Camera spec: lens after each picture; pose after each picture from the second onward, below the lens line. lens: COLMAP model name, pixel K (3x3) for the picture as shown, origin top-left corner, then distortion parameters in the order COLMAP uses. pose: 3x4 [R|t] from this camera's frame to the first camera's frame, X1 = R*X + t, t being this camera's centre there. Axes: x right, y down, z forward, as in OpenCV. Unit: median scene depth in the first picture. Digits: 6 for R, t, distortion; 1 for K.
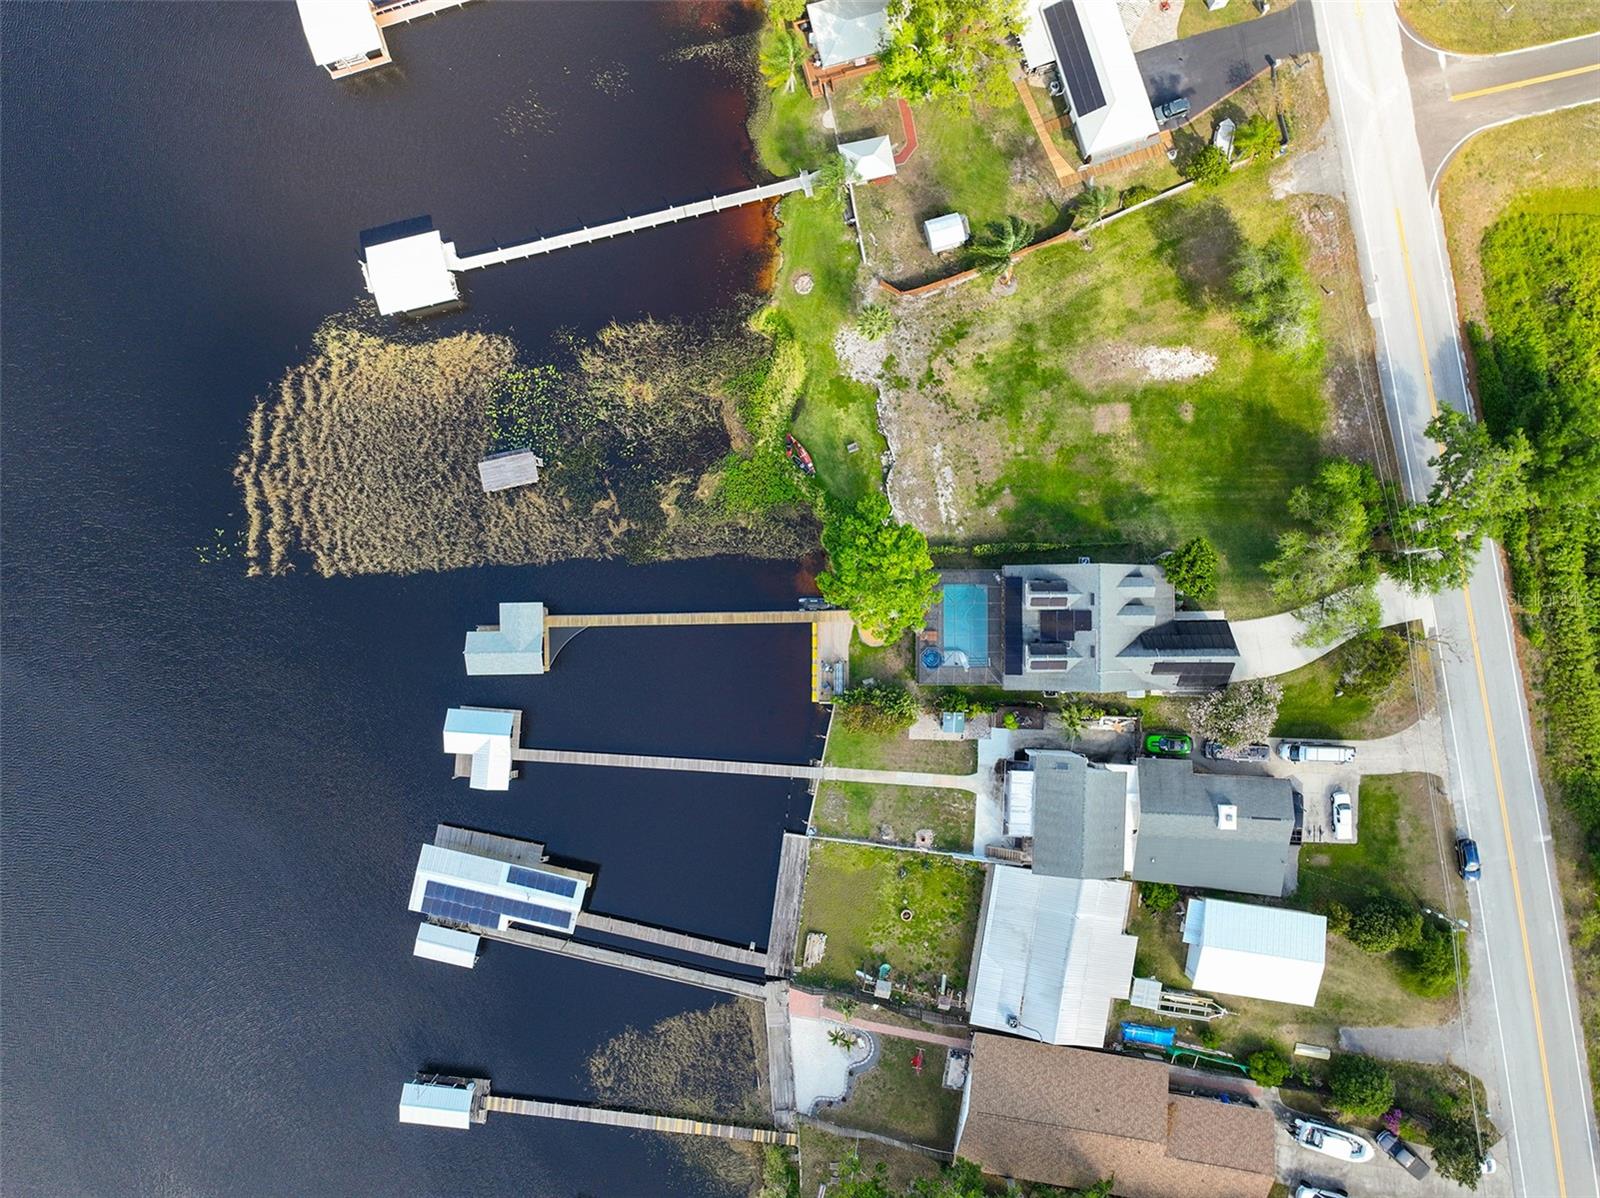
lens RADIAL K [[1122.9, 0, 802.4], [0, 1122.9, 602.9], [0, 0, 1]] dist [0.002437, 0.017704]
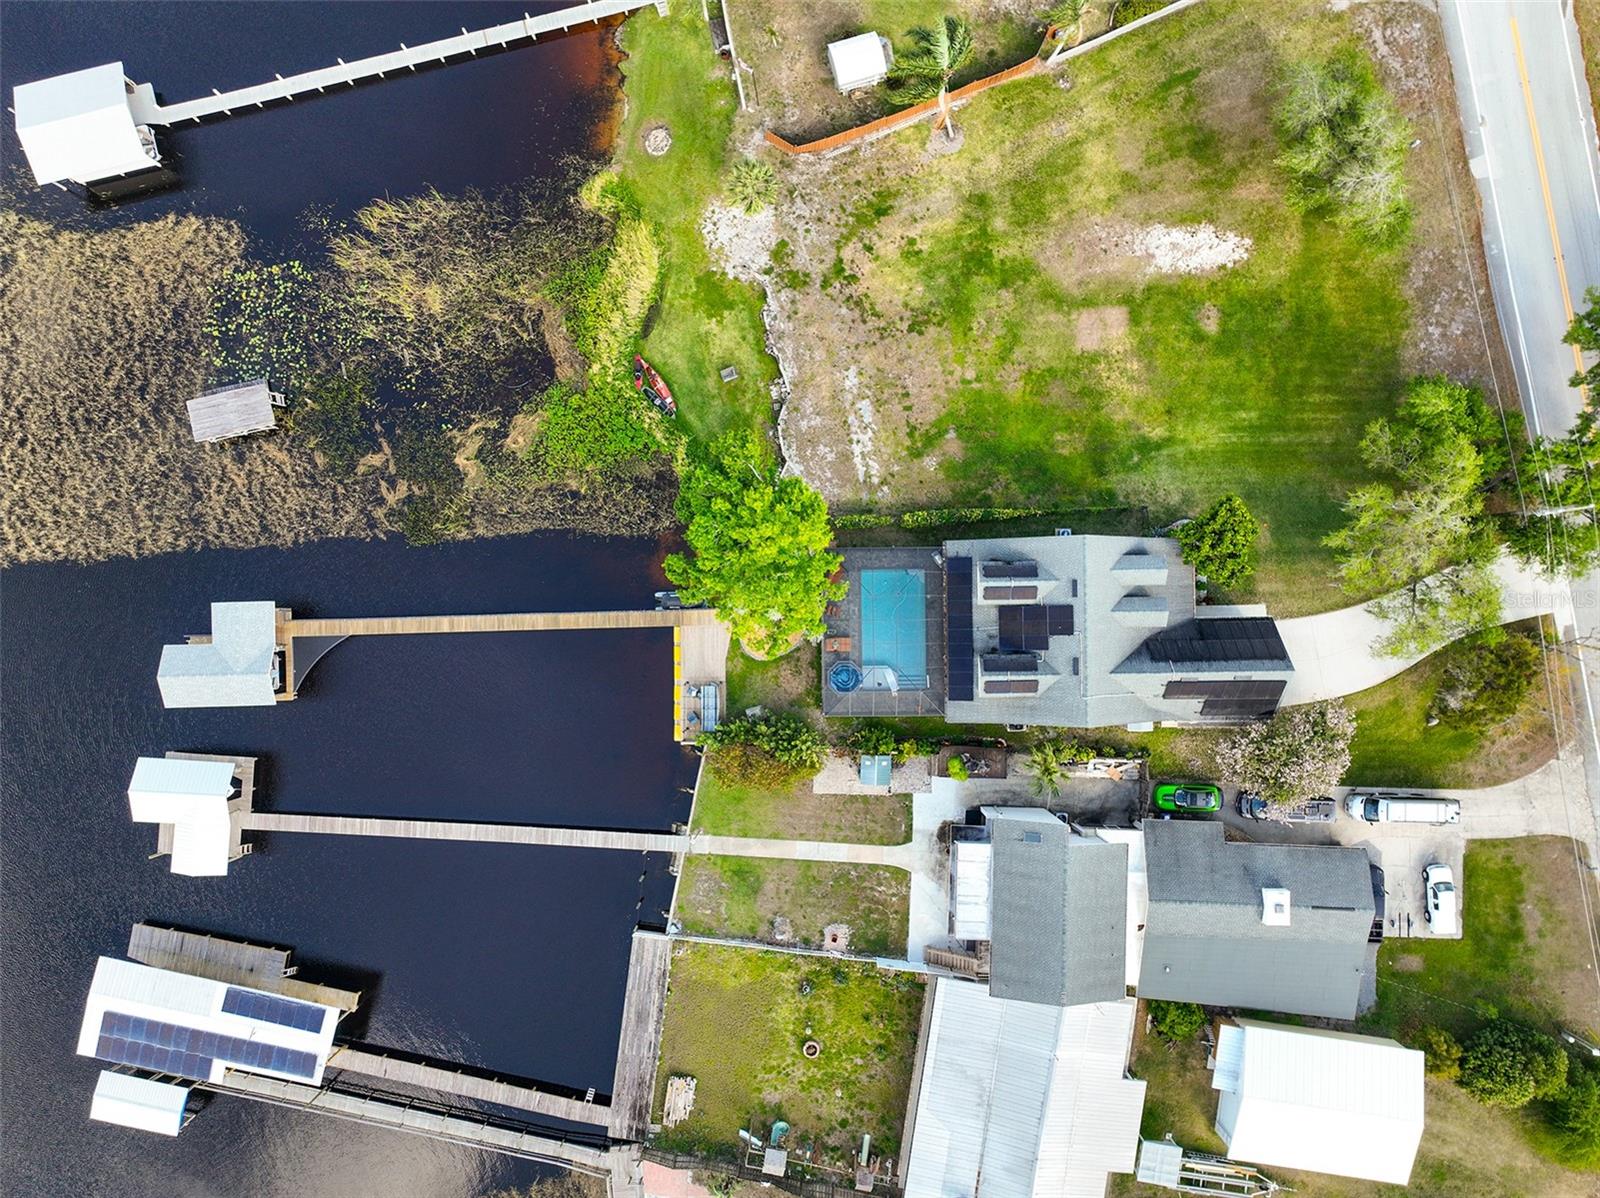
lens RADIAL K [[1122.9, 0, 809.3], [0, 1122.9, 598.4], [0, 0, 1]] dist [0.002437, 0.017704]
pose [[0.999954, -0.009491, 0.001375, 0.092527], [0.009495, 0.999951, -0.002869, 0.002851], [-0.001348, 0.002882, 0.999995, 0.306418]]
